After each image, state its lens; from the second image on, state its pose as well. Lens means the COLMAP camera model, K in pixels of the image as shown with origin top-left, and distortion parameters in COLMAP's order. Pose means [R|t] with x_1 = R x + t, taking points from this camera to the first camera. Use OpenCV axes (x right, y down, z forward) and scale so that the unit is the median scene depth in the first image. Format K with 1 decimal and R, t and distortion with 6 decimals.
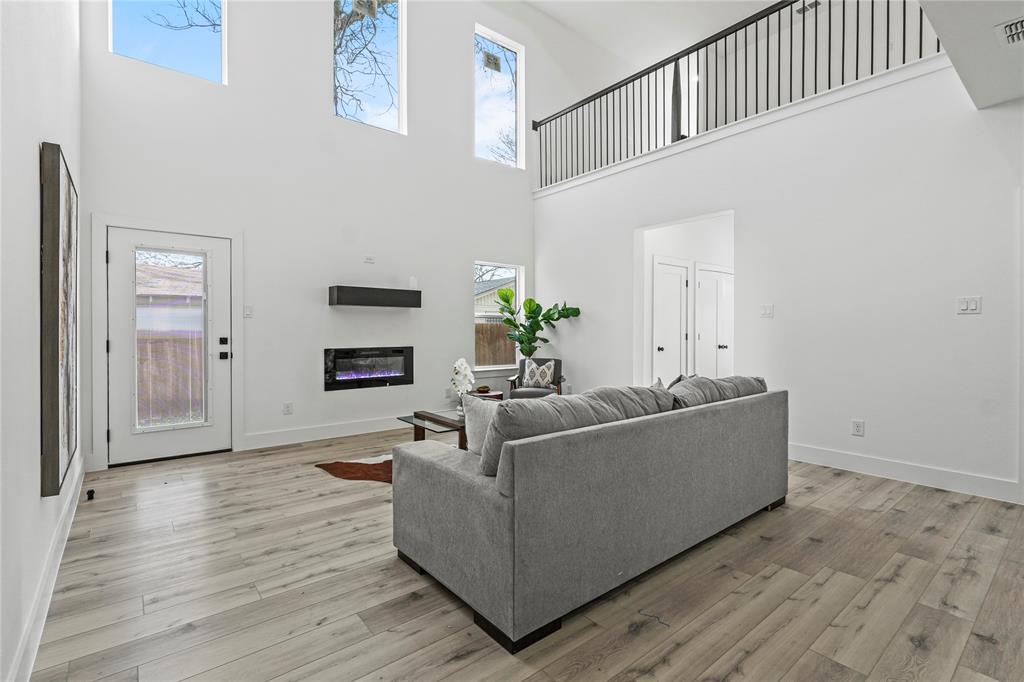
lens RADIAL K [[473.1, 0, 506.2], [0, 473.1, 335.5], [0, 0, 1]] dist [-0.000799, 0.000679]
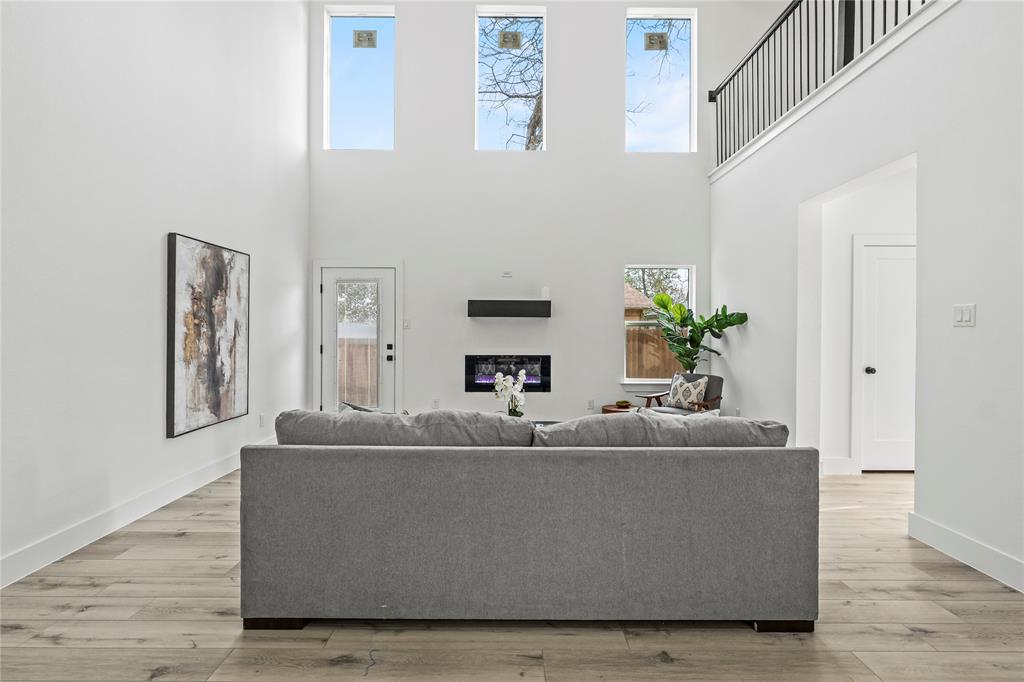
lens RADIAL K [[473.1, 0, 506.2], [0, 473.1, 335.5], [0, 0, 1]] dist [-0.000799, 0.000679]
pose [[0.778184, 0.006065, -0.628008, 0.470760], [-0.011340, 0.999926, -0.004394, -0.017562], [0.627935, 0.010541, 0.778195, 0.188324]]
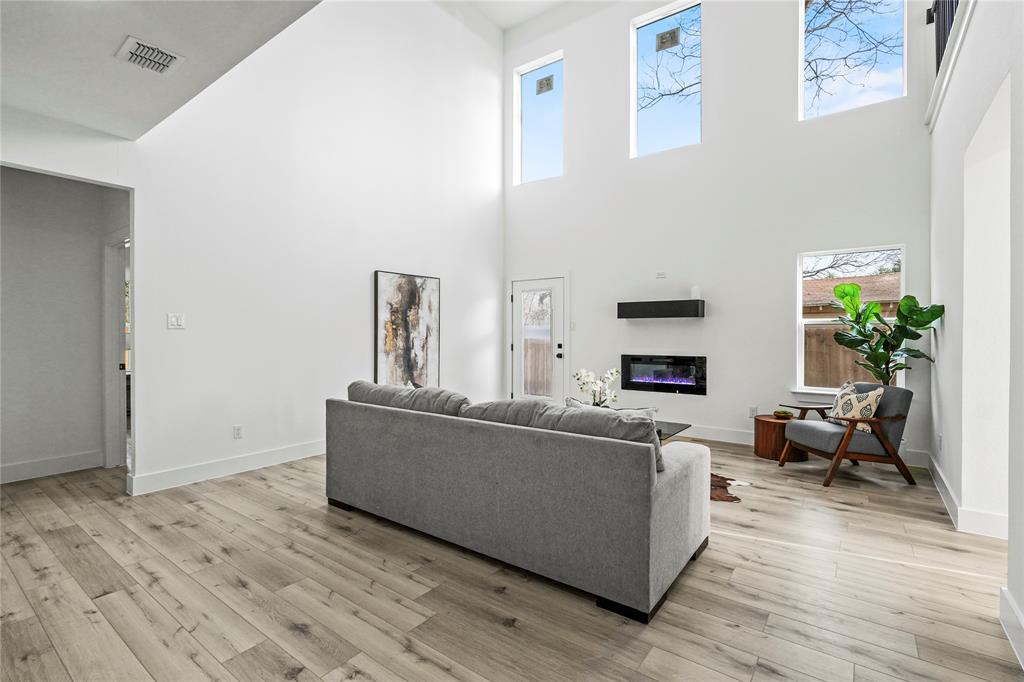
lens RADIAL K [[473.1, 0, 506.2], [0, 473.1, 335.5], [0, 0, 1]] dist [-0.000799, 0.000679]
pose [[0.243457, 0.003011, -0.969907, 0.819630], [-0.011611, 0.999933, 0.000190, -0.019809], [0.969842, 0.011215, 0.243476, 0.470847]]
